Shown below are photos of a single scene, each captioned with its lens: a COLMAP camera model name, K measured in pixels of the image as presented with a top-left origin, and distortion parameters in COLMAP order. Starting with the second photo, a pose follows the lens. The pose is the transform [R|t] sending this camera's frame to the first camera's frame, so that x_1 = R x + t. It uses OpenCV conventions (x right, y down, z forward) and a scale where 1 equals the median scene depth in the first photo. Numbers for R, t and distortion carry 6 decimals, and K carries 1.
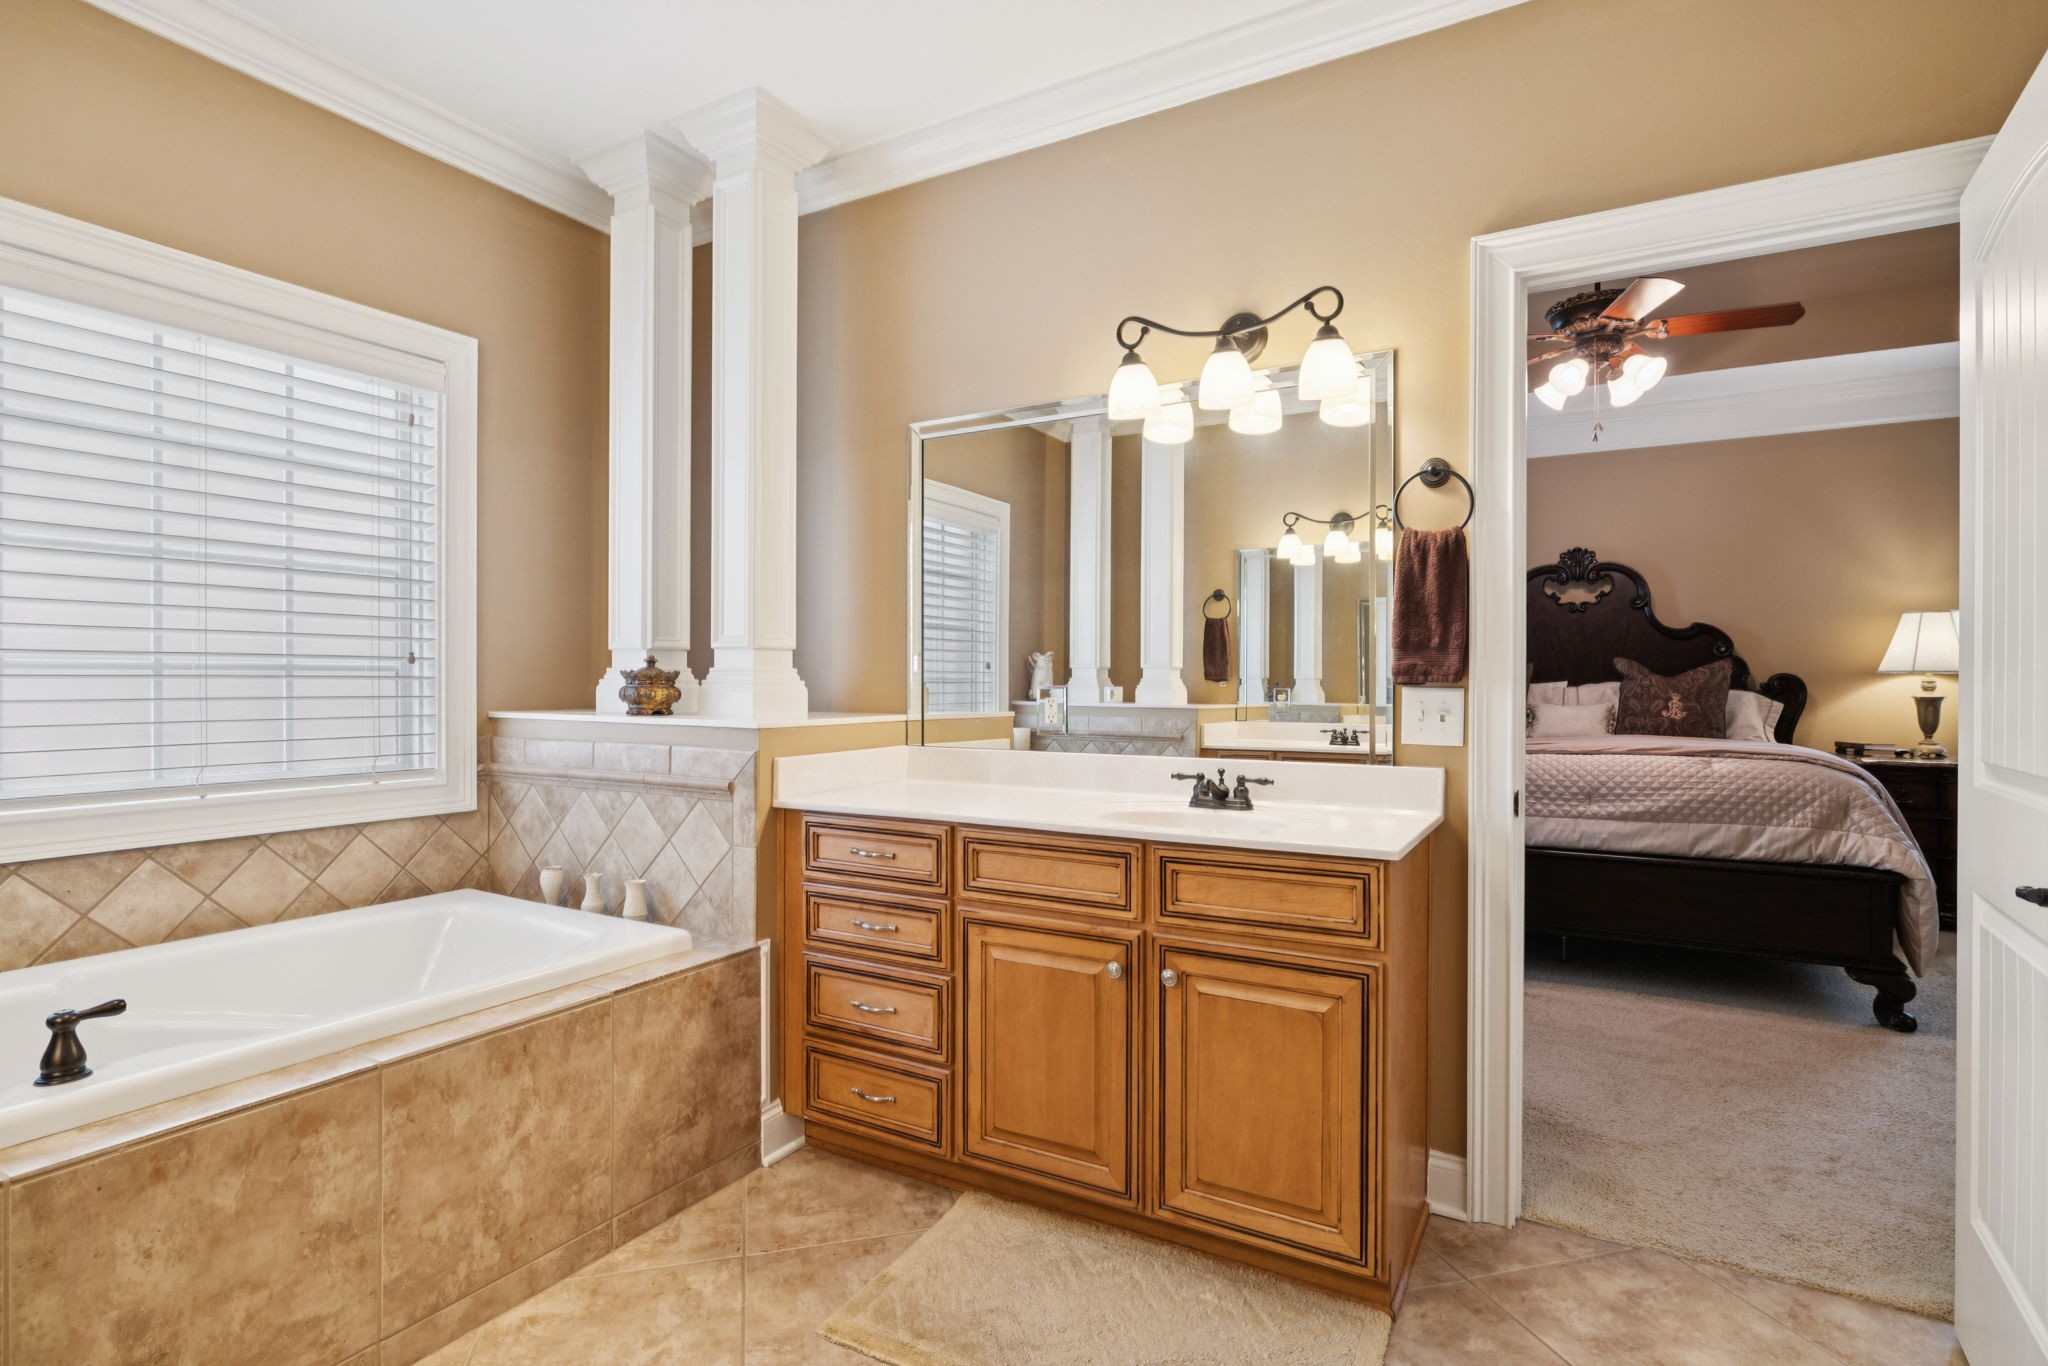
lens RADIAL K [[1022.5, 0, 1032.4], [0, 1022.5, 676.4], [0, 0, 1]] dist [-0.004332, 0.000234]
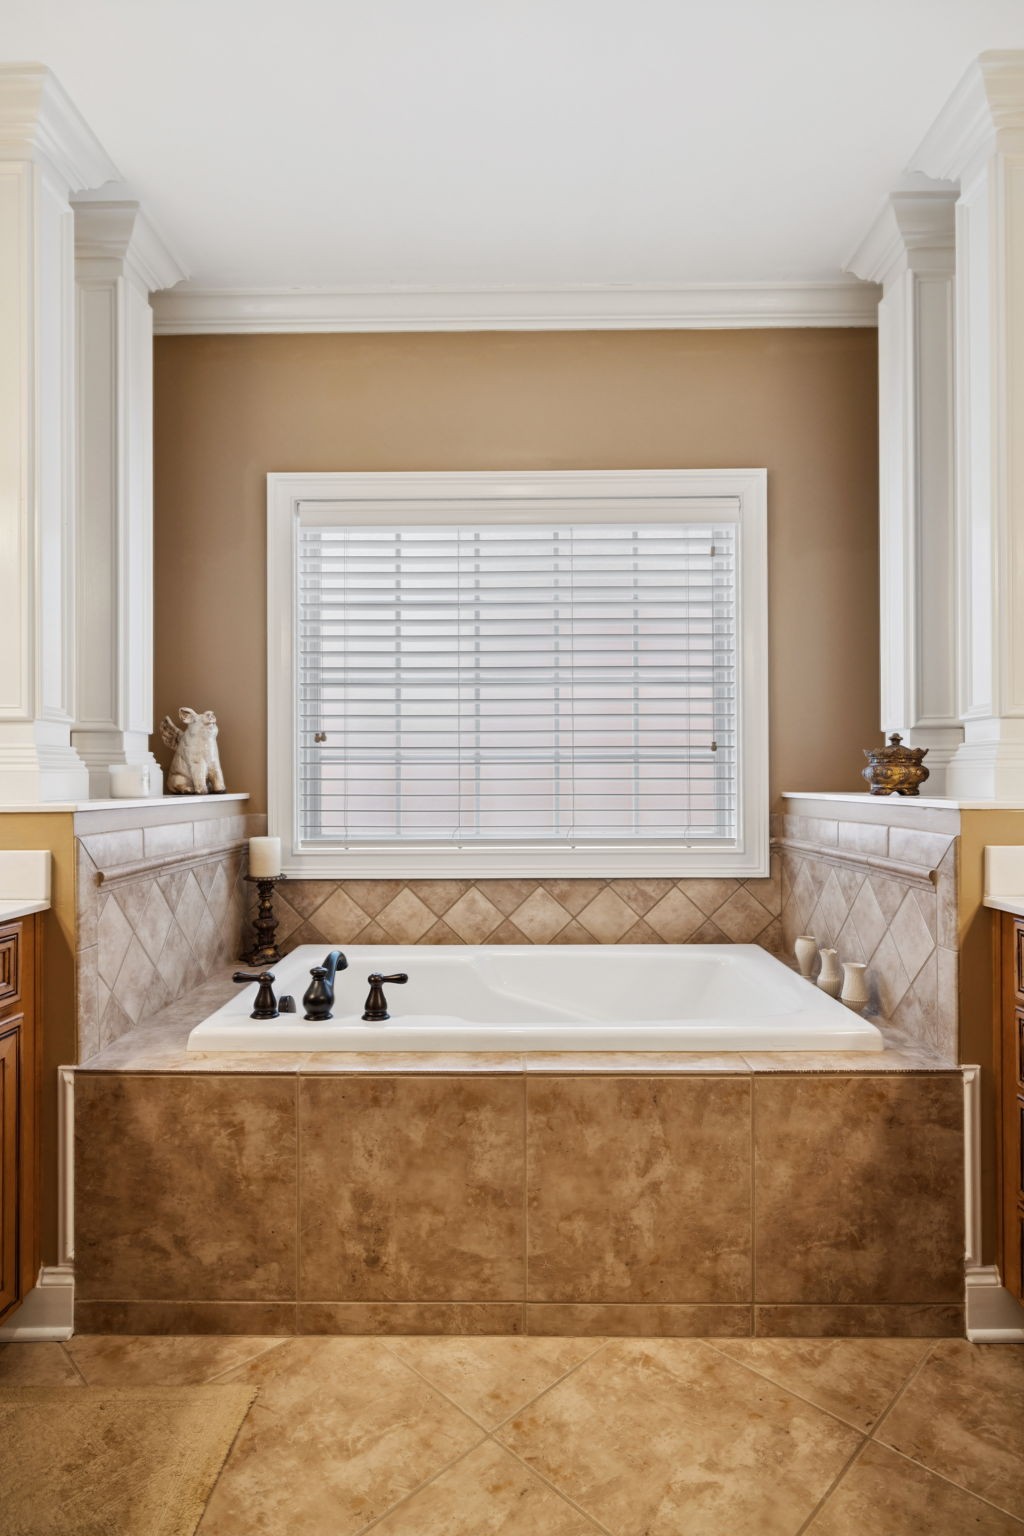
lens RADIAL K [[819.3, 0, 502.0], [0, 819.3, 773.6], [0, 0, 1]] dist [-0.006753, 0.003510]
pose [[0.483065, -0.012943, -0.875489, 0.188494], [0.008847, 0.999912, -0.009901, 0.034195], [0.875540, -0.002963, 0.483137, 0.476943]]
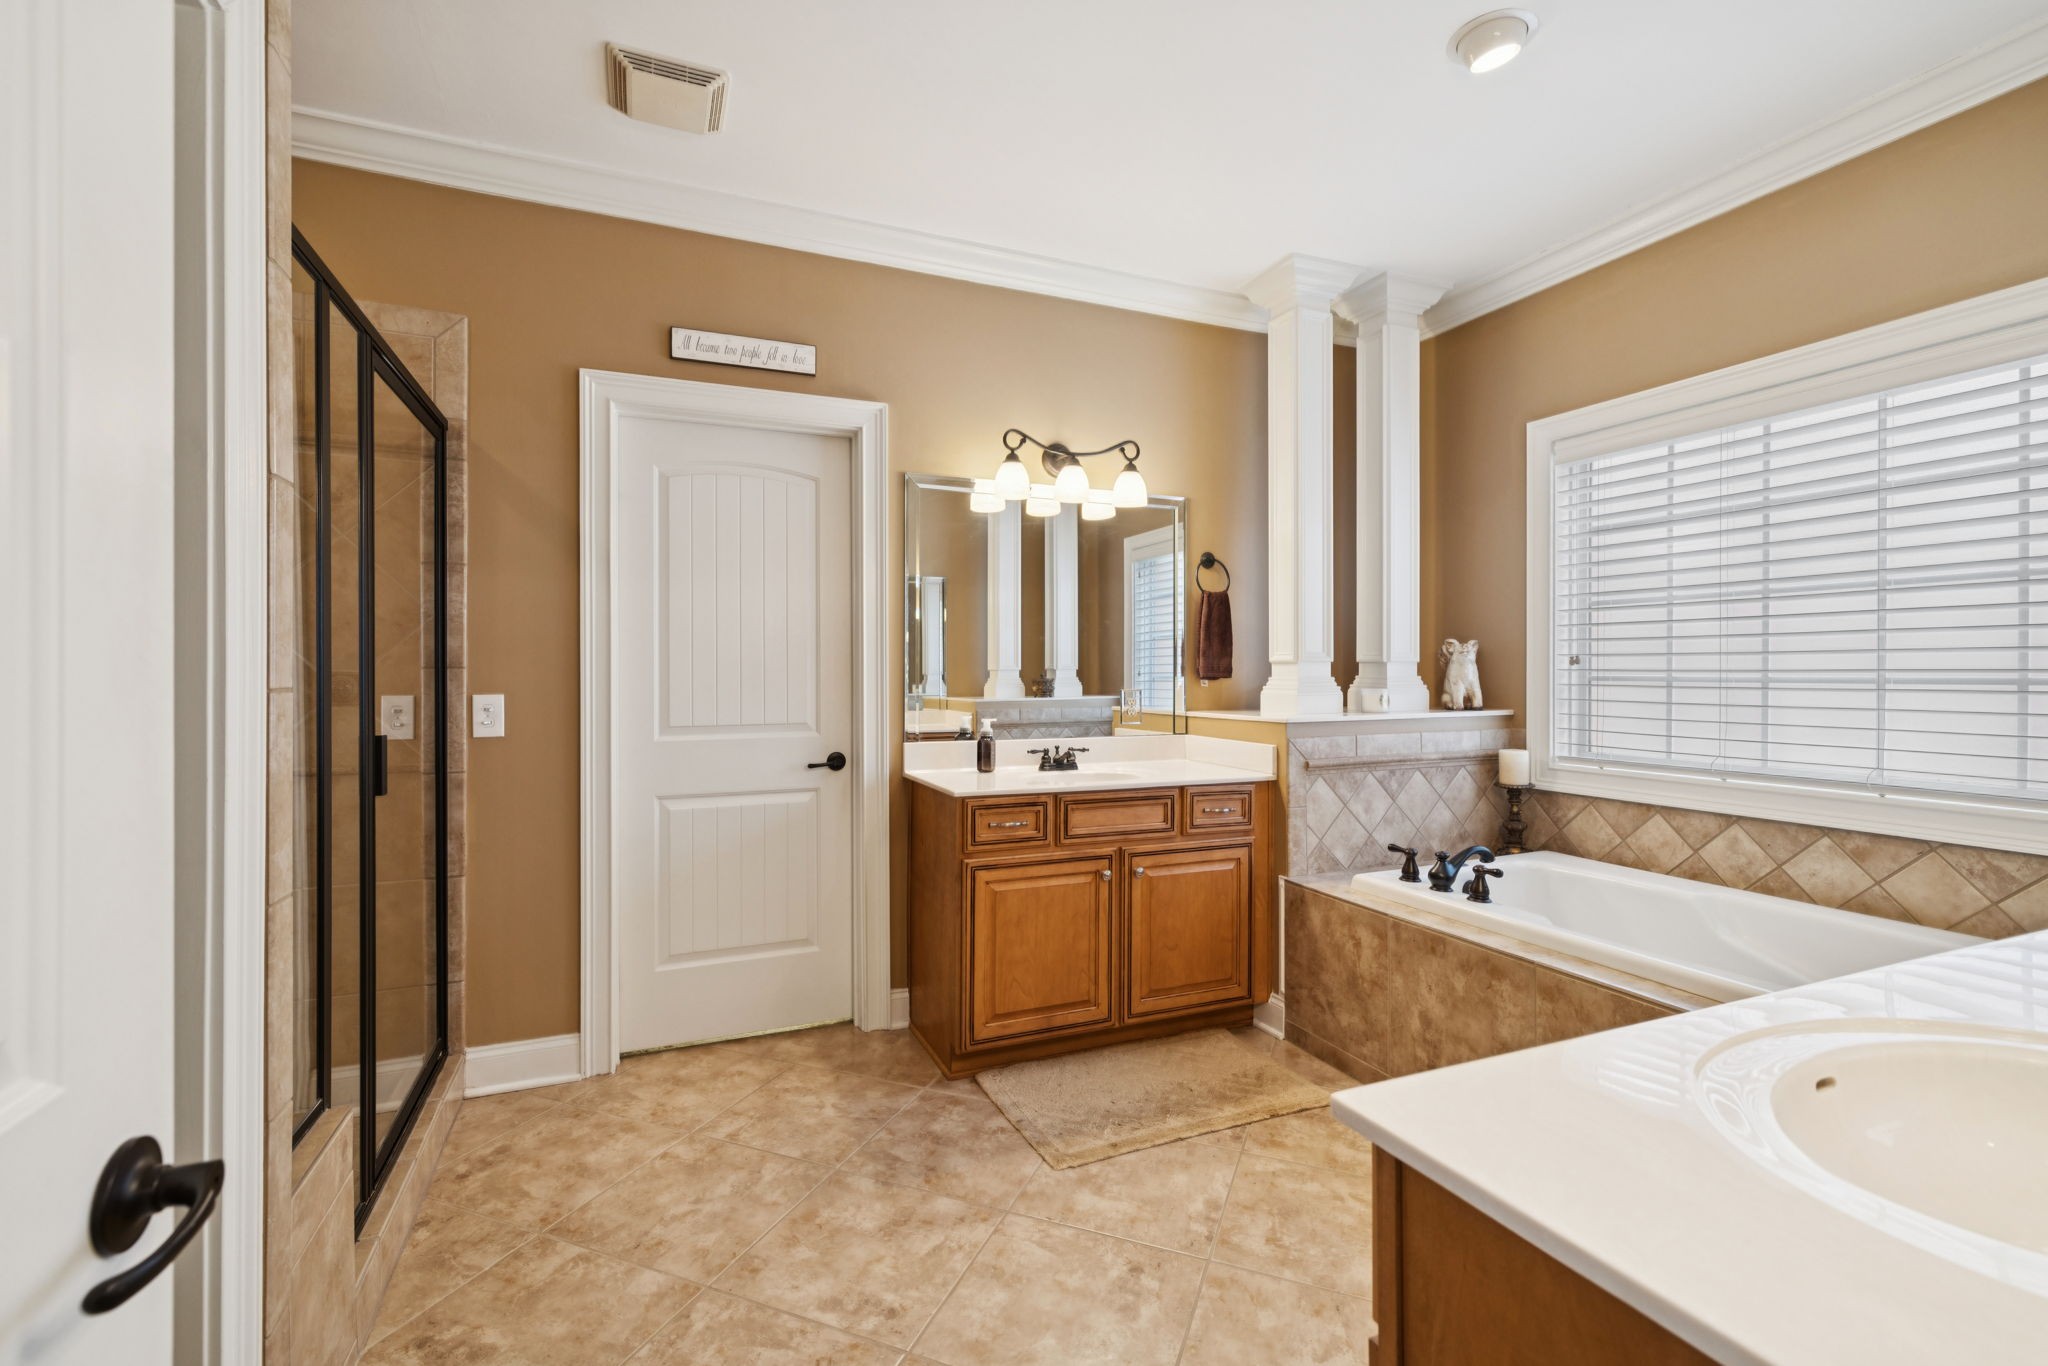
lens RADIAL K [[887.1, 0, 1020.2], [0, 887.1, 669.5], [0, 0, 1]] dist [0.003669, 0.000583]
pose [[-0.607269, -0.003420, -0.794489, 0.754426], [0.002194, 0.999980, -0.005981, -0.026290], [0.794493, -0.005375, -0.607249, 1.111612]]
